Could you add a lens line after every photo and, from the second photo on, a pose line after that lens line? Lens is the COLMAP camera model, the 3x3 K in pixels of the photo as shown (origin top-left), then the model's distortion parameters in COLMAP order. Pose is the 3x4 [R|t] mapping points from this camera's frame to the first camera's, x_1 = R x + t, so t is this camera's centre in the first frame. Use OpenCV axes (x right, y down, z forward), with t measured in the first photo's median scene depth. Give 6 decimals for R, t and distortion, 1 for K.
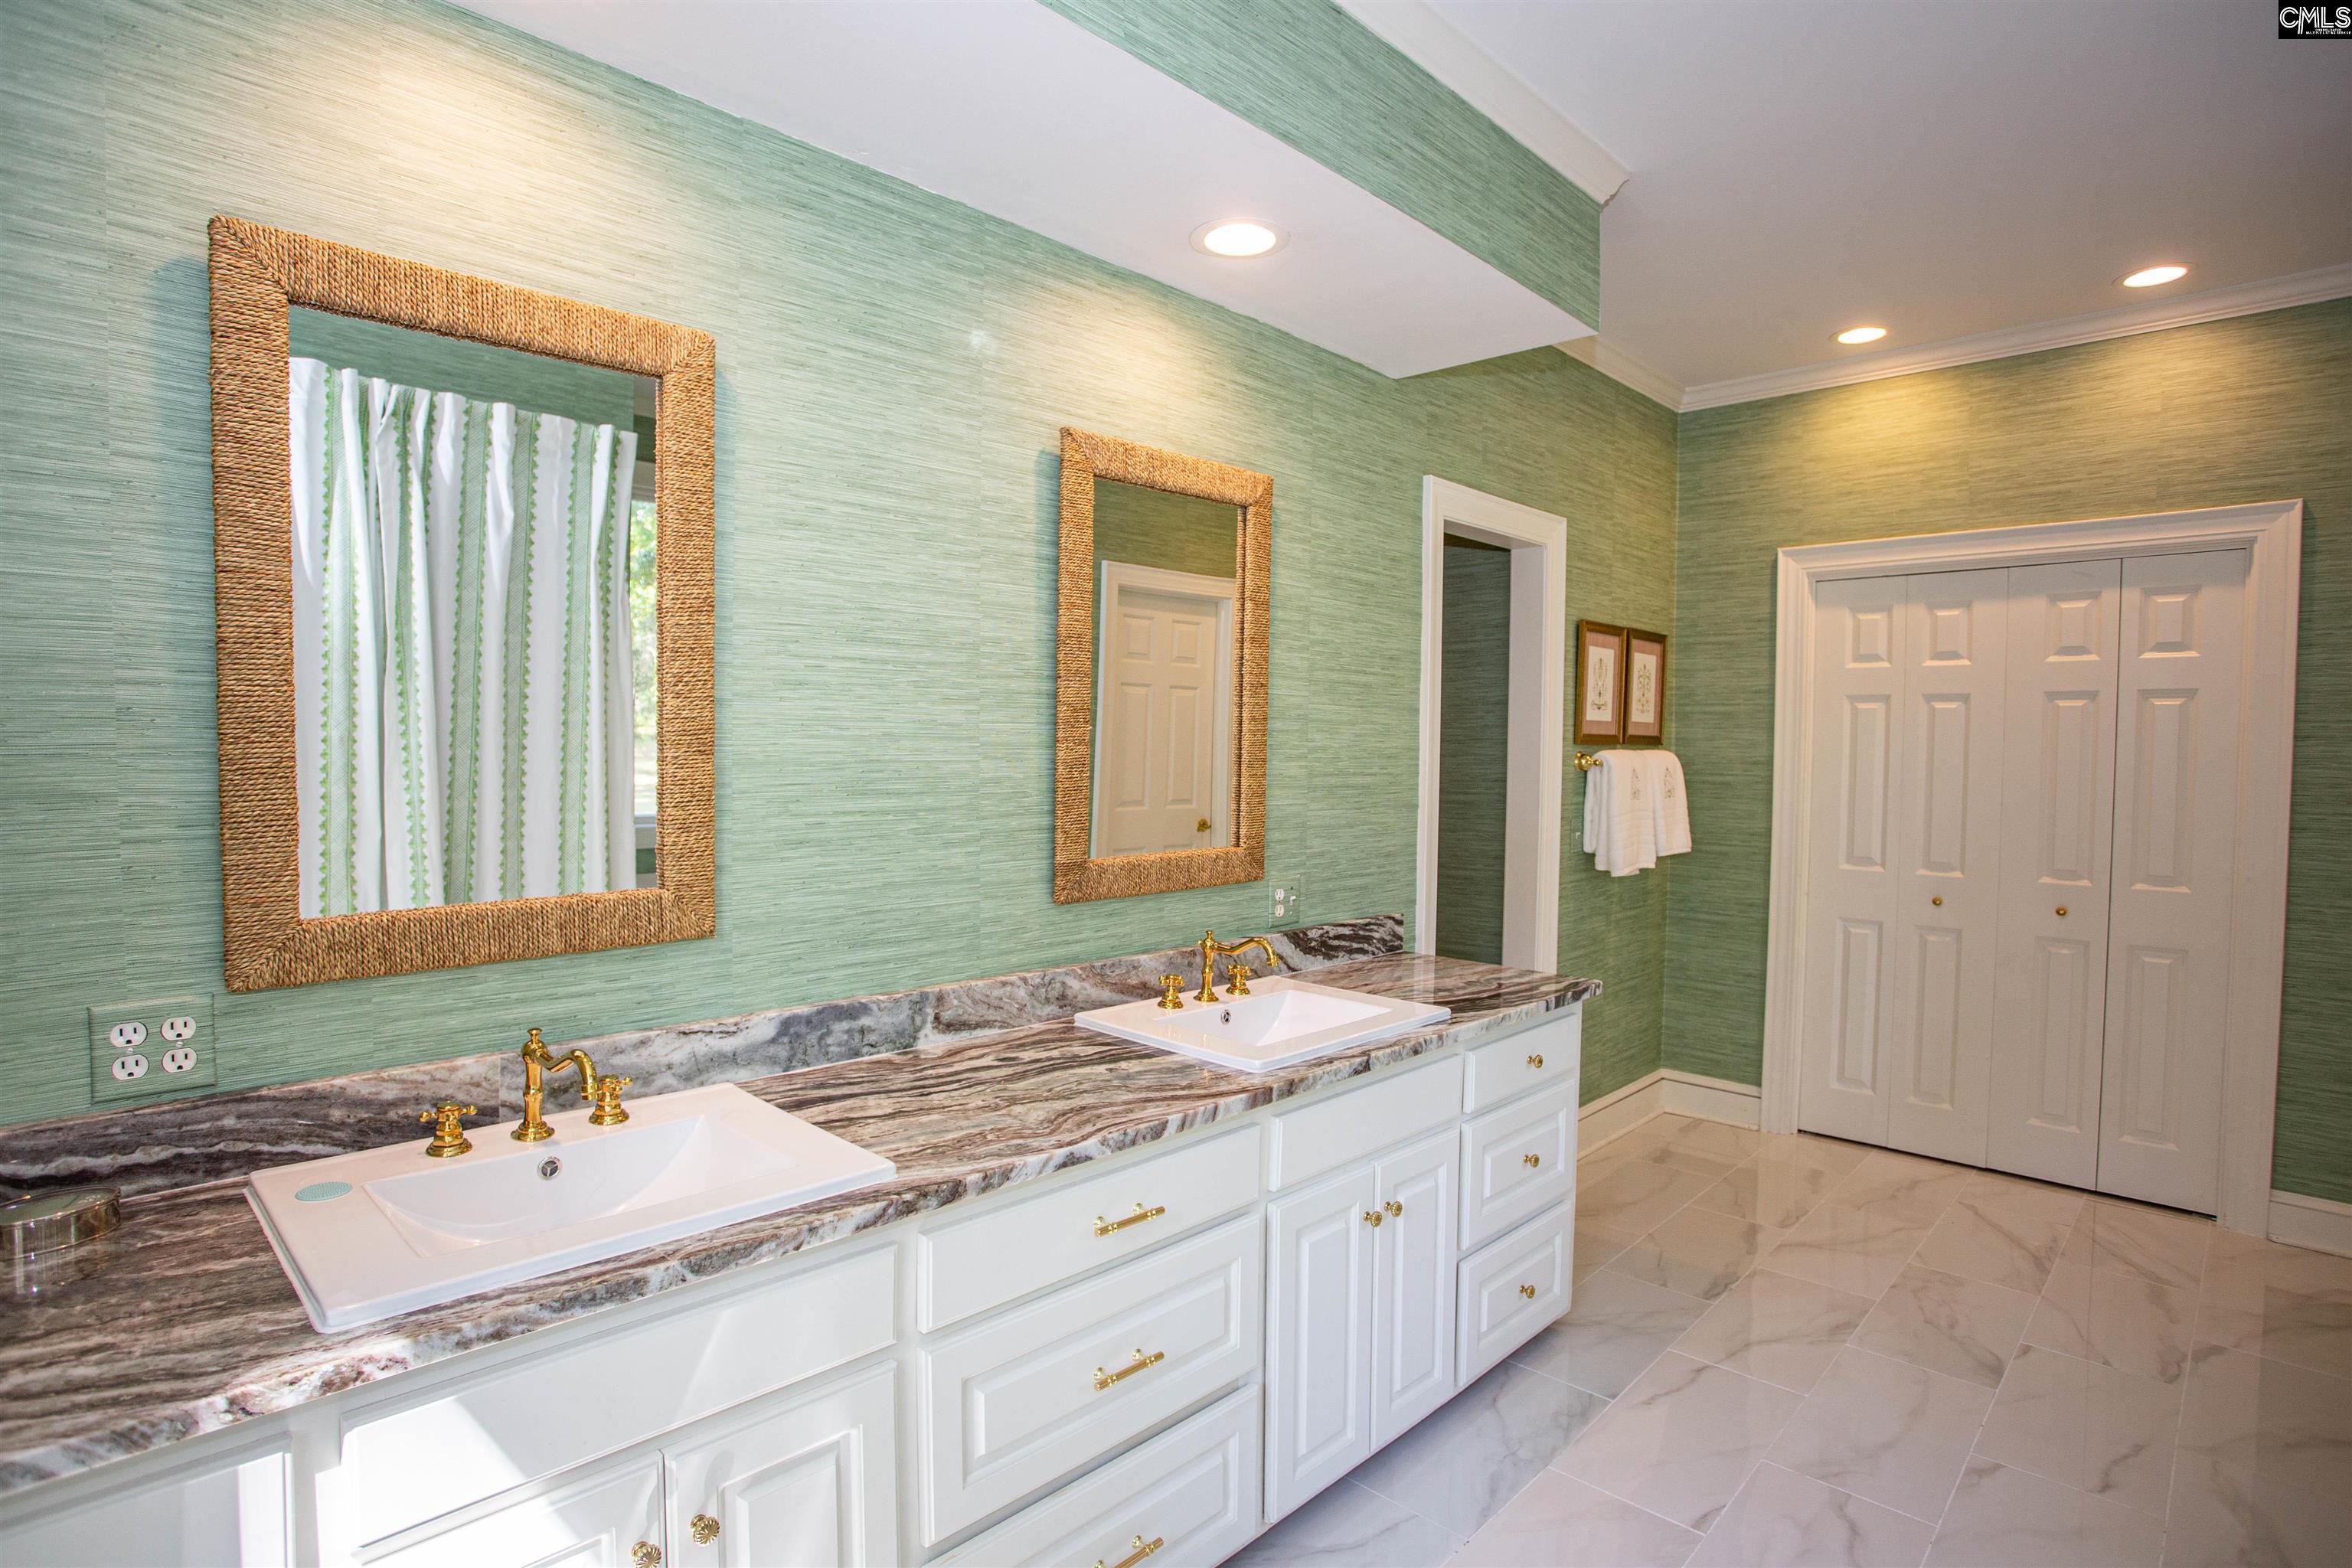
lens RADIAL K [[1210.7, 0, 1142.4], [0, 1210.7, 786.5], [0, 0, 1]] dist [-0.102285, 0.049061]
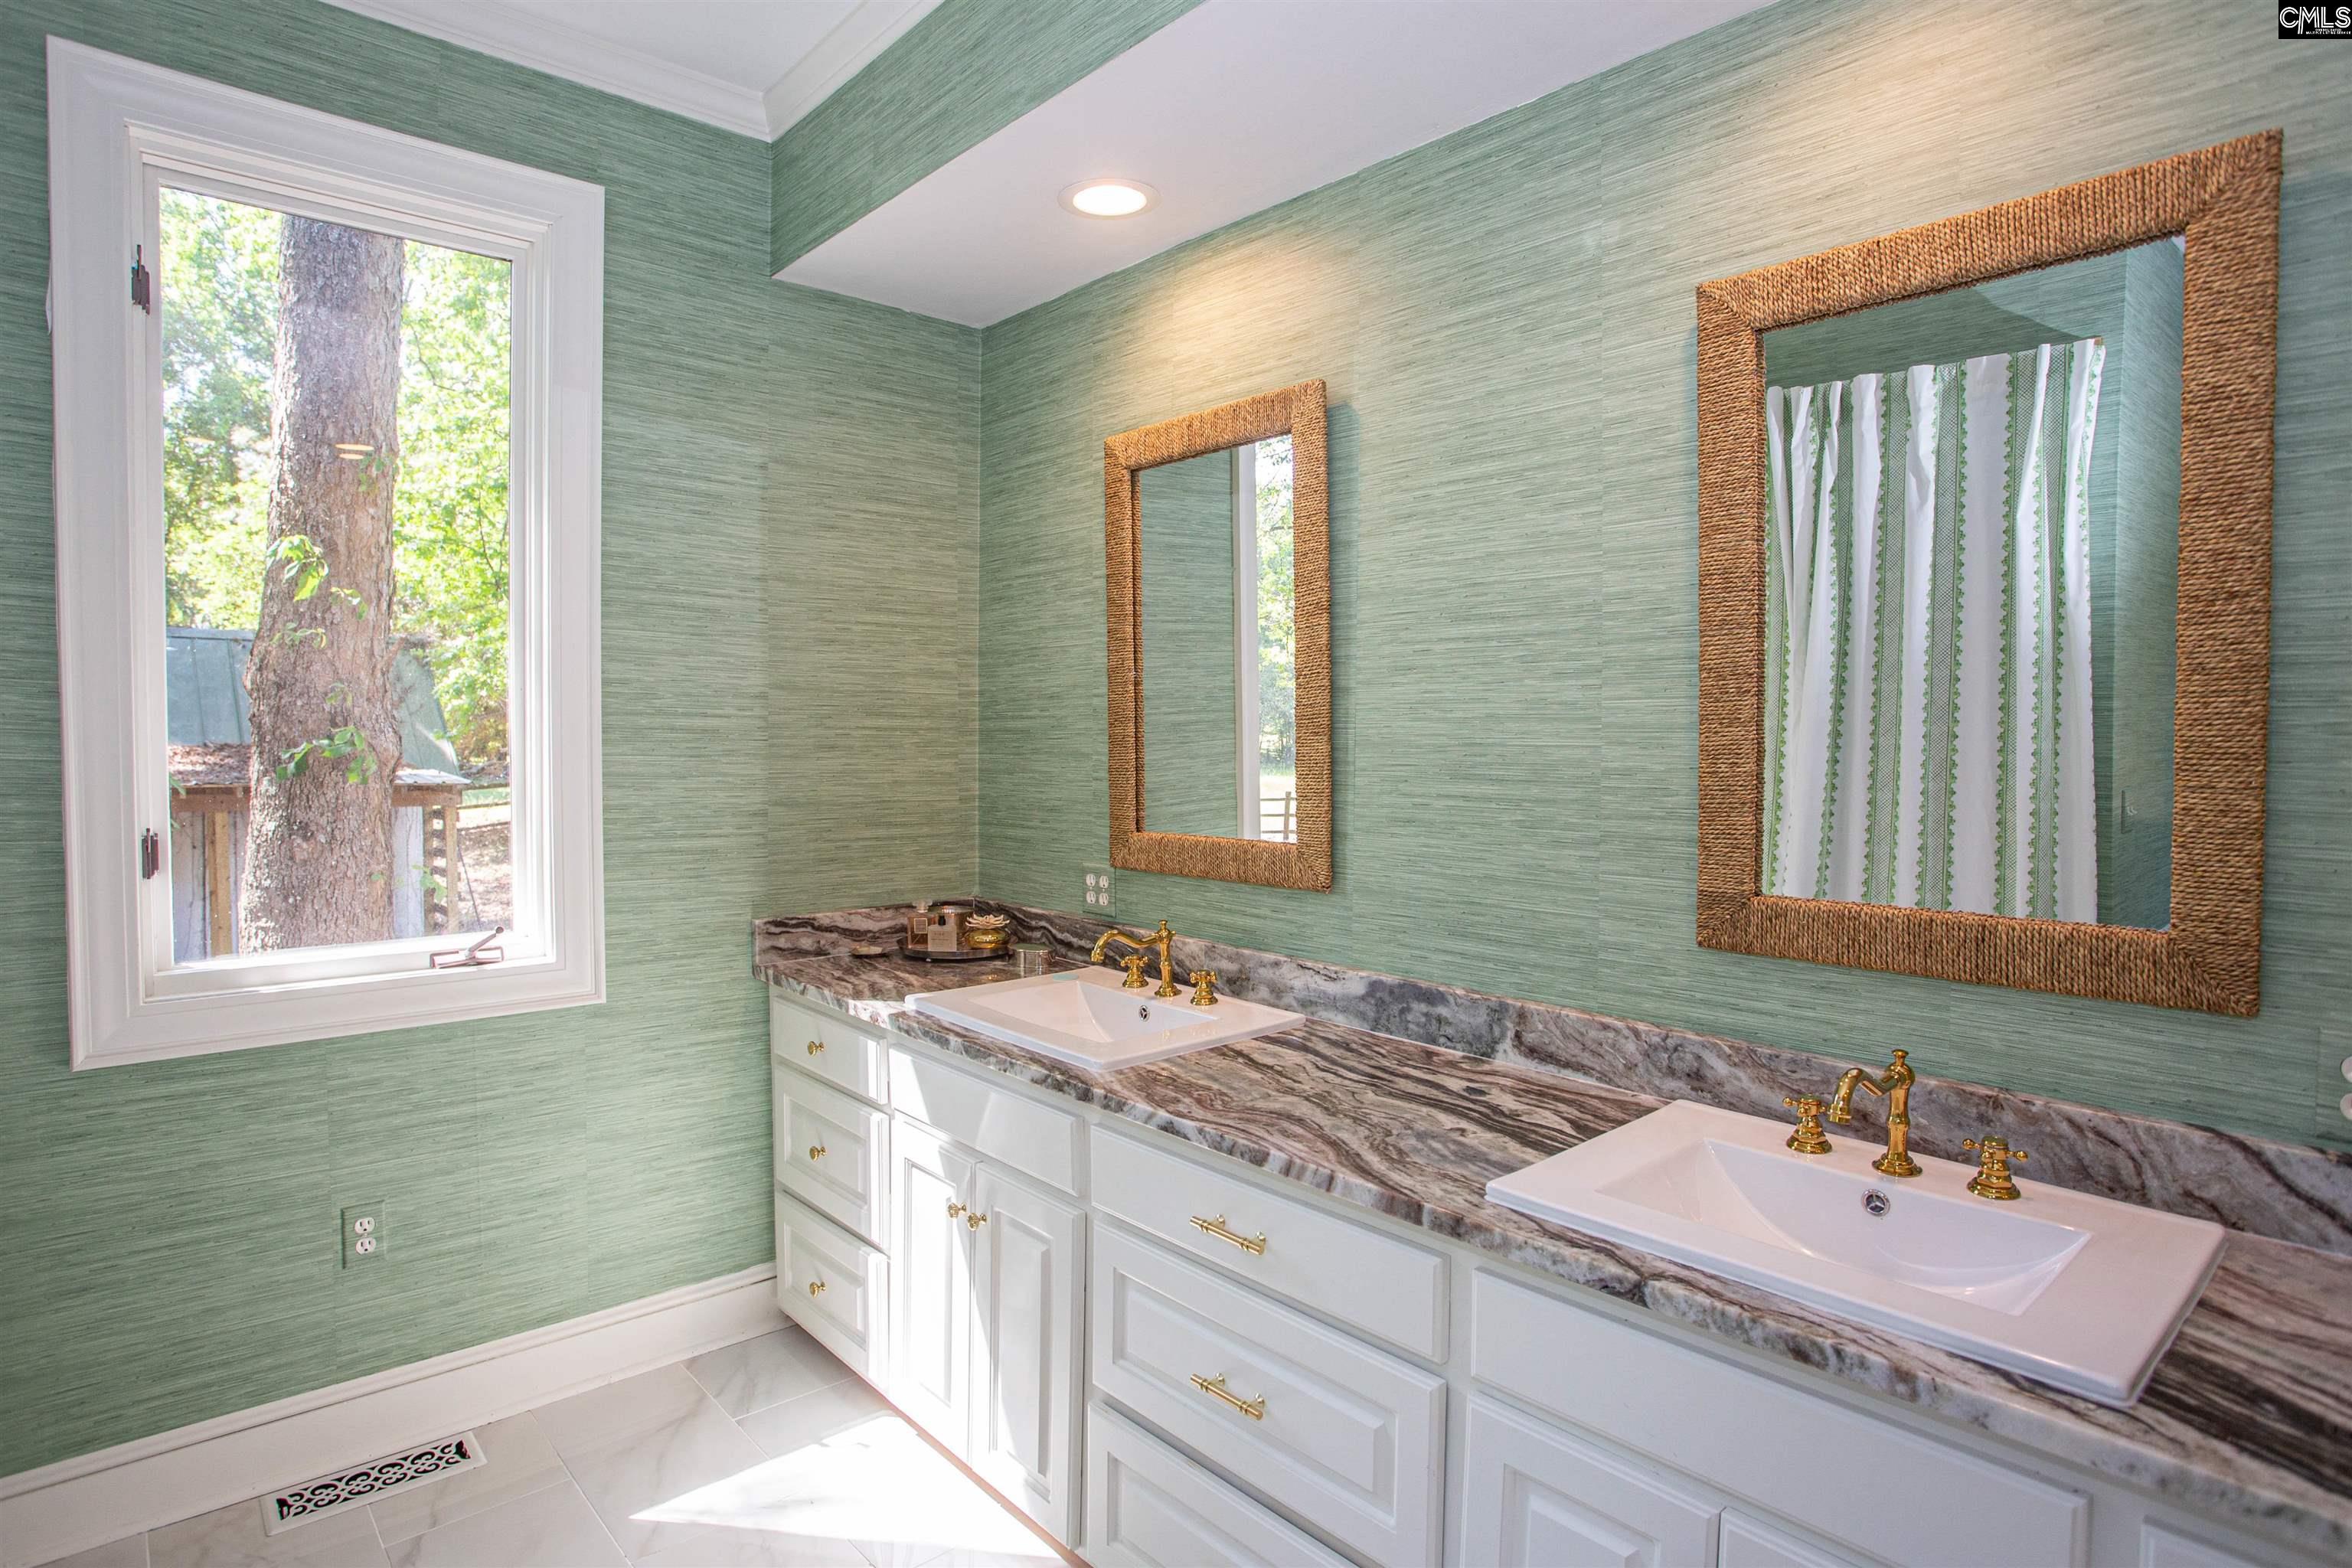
lens RADIAL K [[1210.7, 0, 1142.4], [0, 1210.7, 786.5], [0, 0, 1]] dist [-0.102285, 0.049061]
pose [[-0.062475, 0.035468, -0.997416, 0.772180], [-0.041877, 0.998395, 0.038126, -0.013646], [0.997168, 0.044151, -0.060889, 0.832715]]
